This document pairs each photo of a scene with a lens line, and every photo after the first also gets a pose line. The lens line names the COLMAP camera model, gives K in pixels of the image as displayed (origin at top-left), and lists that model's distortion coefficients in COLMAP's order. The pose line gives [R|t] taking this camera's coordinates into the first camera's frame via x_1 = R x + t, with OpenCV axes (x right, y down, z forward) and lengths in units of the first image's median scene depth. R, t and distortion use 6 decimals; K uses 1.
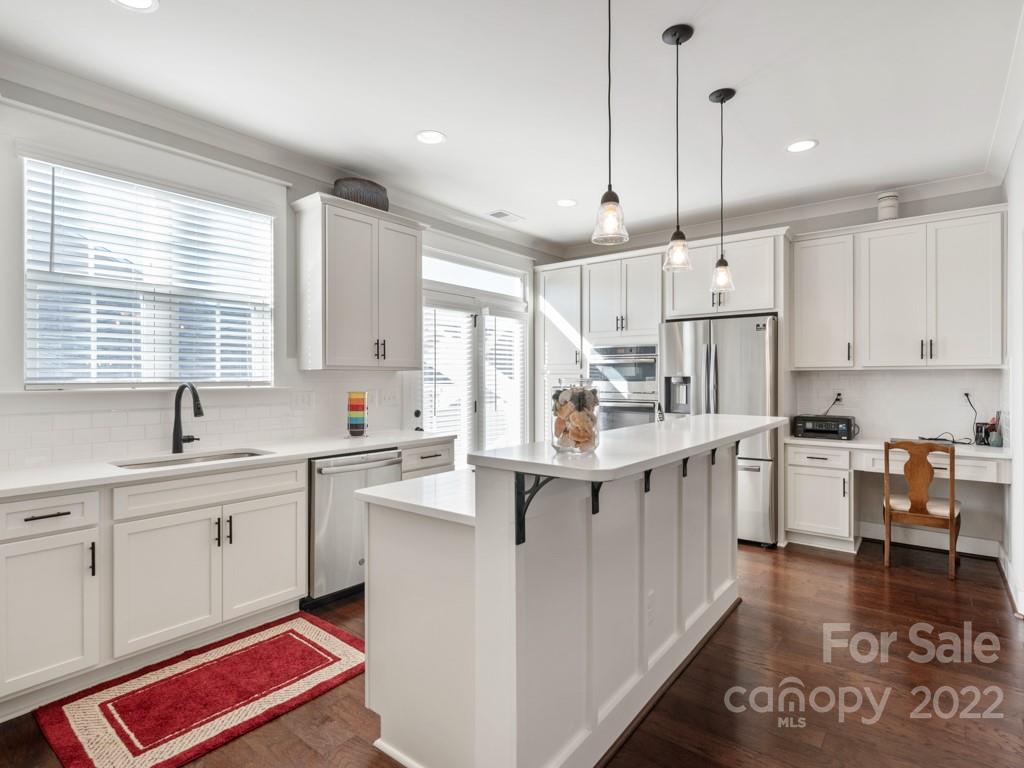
lens RADIAL K [[522.3, 0, 507.9], [0, 522.3, 378.7], [0, 0, 1]] dist [-0.001445, -0.000422]
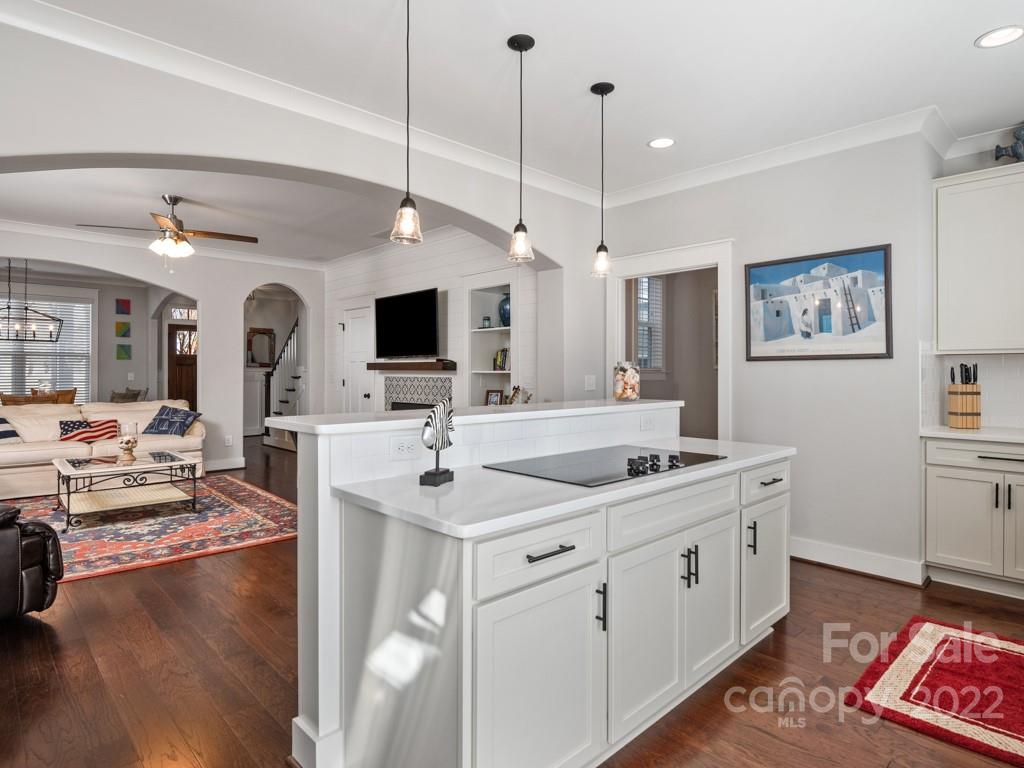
lens RADIAL K [[570.4, 0, 516.6], [0, 570.4, 373.9], [0, 0, 1]] dist [0.018726, -0.016932]
pose [[-0.992367, 0.000913, 0.123315, 0.136726], [0.001719, 0.999978, 0.006428, 0.012991], [-0.123307, 0.006591, -0.992347, 1.574468]]
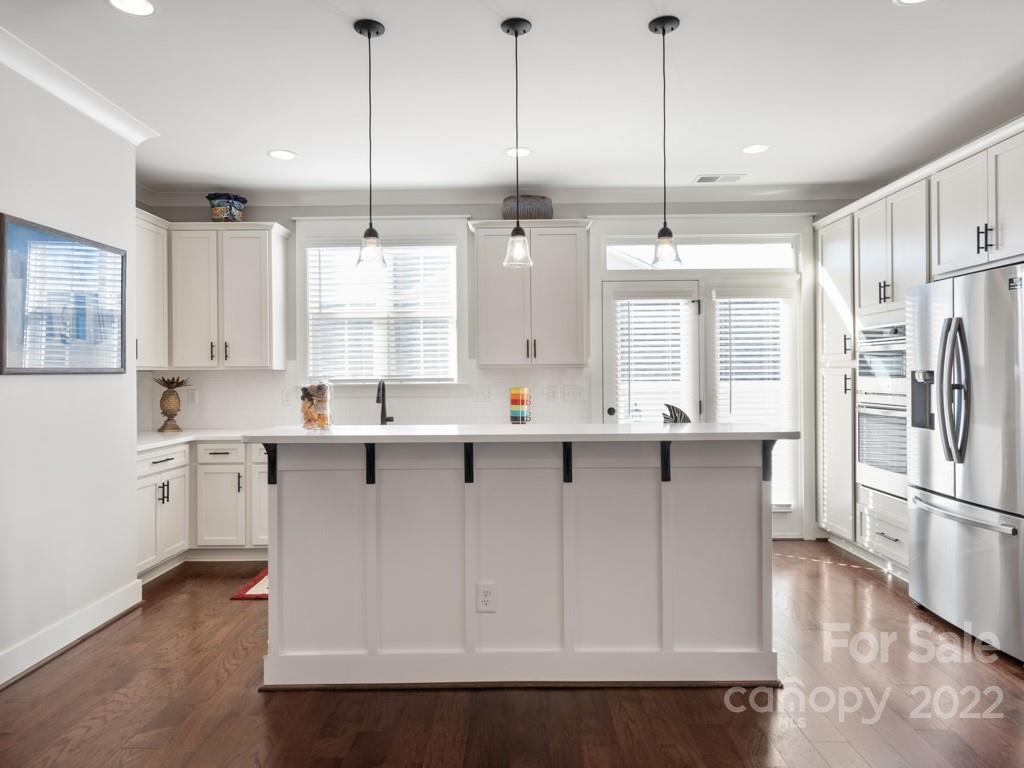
lens RADIAL K [[645.3, 0, 512.7], [0, 645.3, 372.8], [0, 0, 1]] dist [0.000050, 0.000560]
pose [[0.619414, -0.004837, -0.785050, 0.927466], [0.005794, 0.999982, -0.001590, -0.005103], [0.785043, -0.003563, 0.619431, 0.171528]]
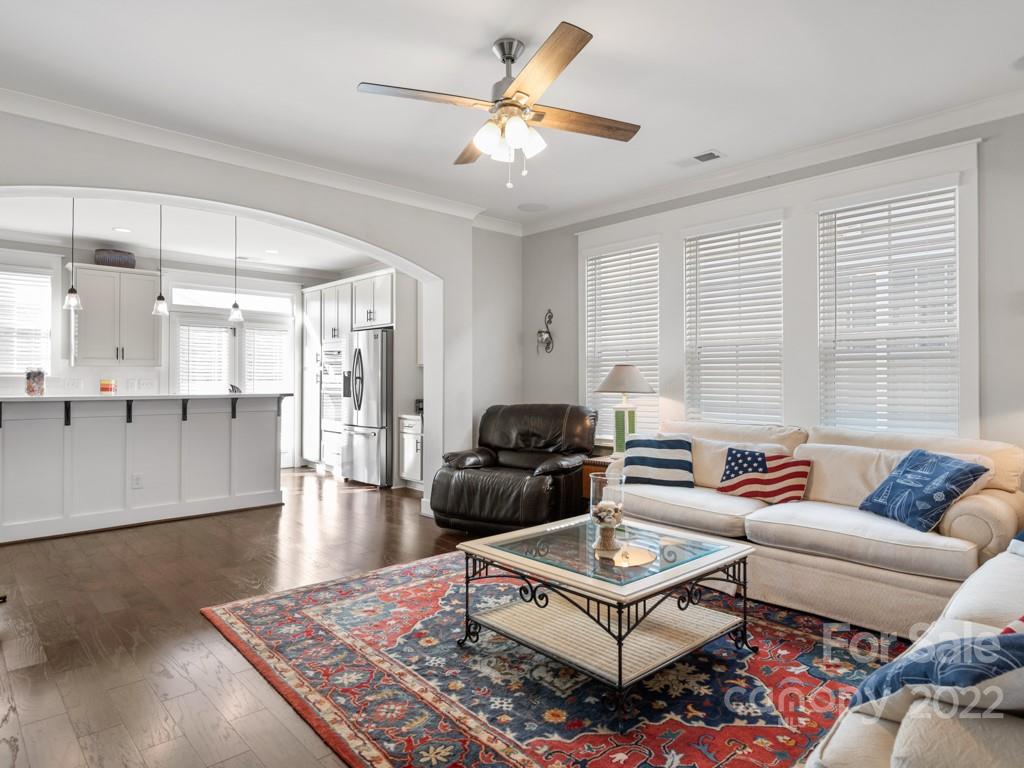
lens RADIAL K [[613.2, 0, 512.0], [0, 613.2, 384.0], [0, 0, 1]] dist [0.002016, 0.000886]
pose [[0.989879, 0.003365, -0.141873, 1.466056], [-0.003017, 0.999992, 0.002666, 0.034726], [0.141881, -0.002211, 0.989881, -0.849773]]
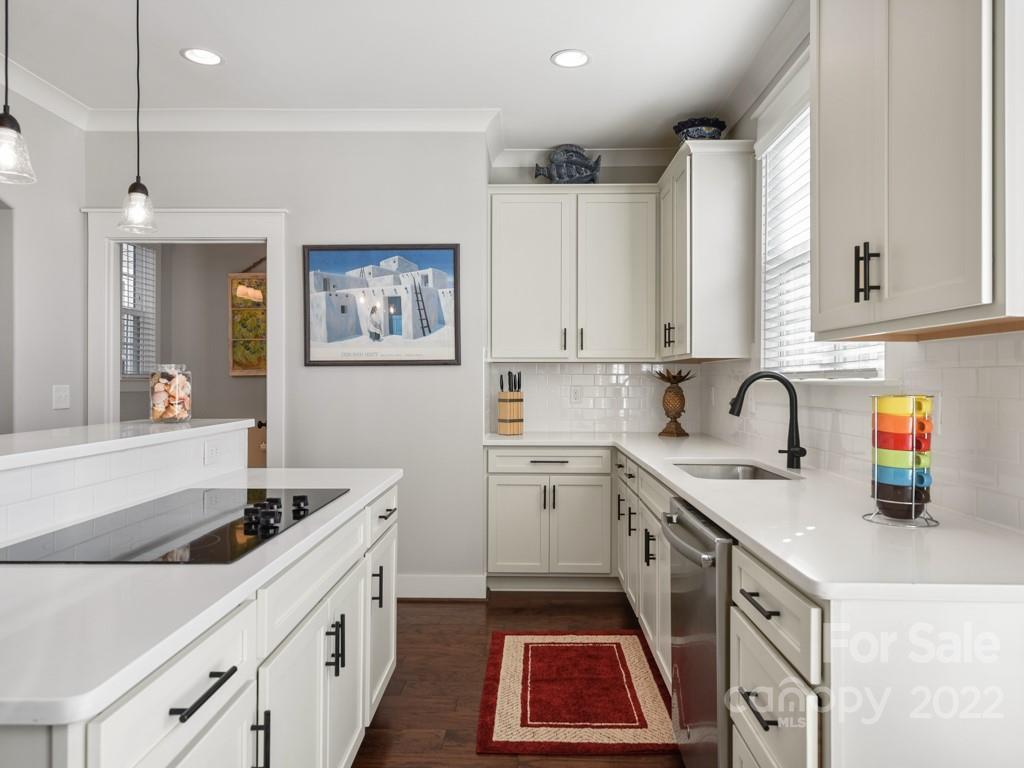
lens RADIAL K [[699.3, 0, 513.5], [0, 699.3, 380.3], [0, 0, 1]] dist [0.021229, -0.000321]
pose [[-0.790930, 0.002432, -0.611902, 0.263050], [-0.000025, 0.999992, 0.004006, 0.013791], [0.611907, 0.003184, -0.790924, 1.453711]]
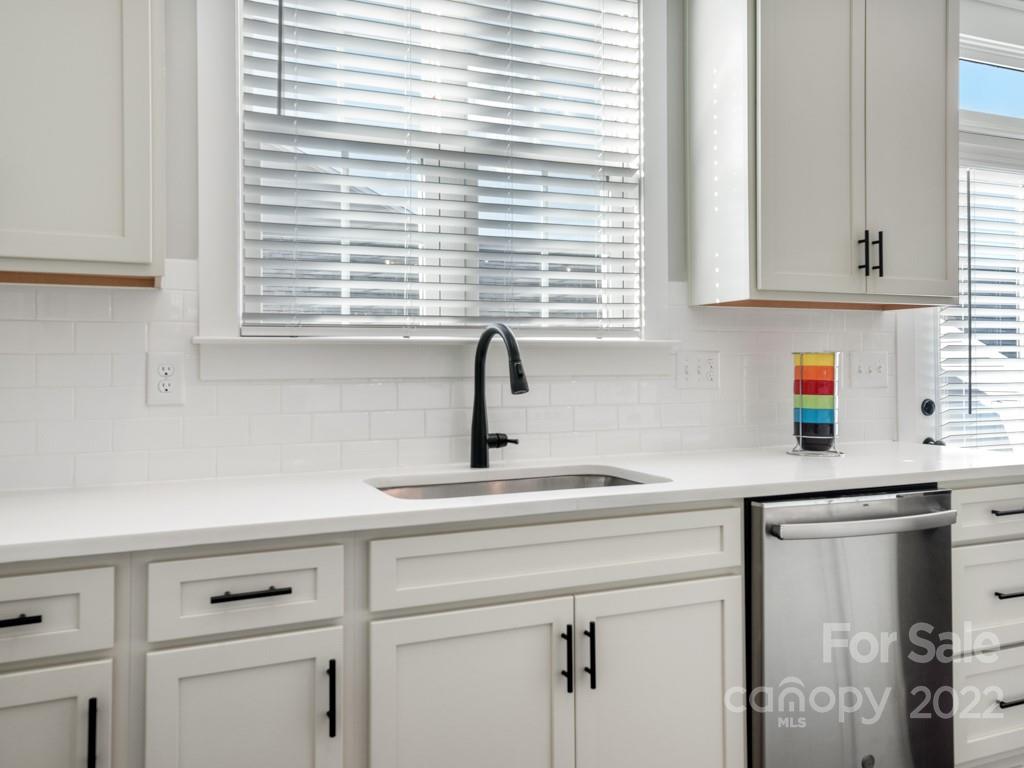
lens RADIAL K [[801.5, 0, 512.2], [0, 801.5, 356.6], [0, 0, 1]] dist [0.012010, 0.005275]
pose [[0.881408, -0.007692, -0.472293, -0.229555], [0.003322, 0.999944, -0.010087, 0.041993], [0.472344, 0.007321, 0.881384, 0.320935]]
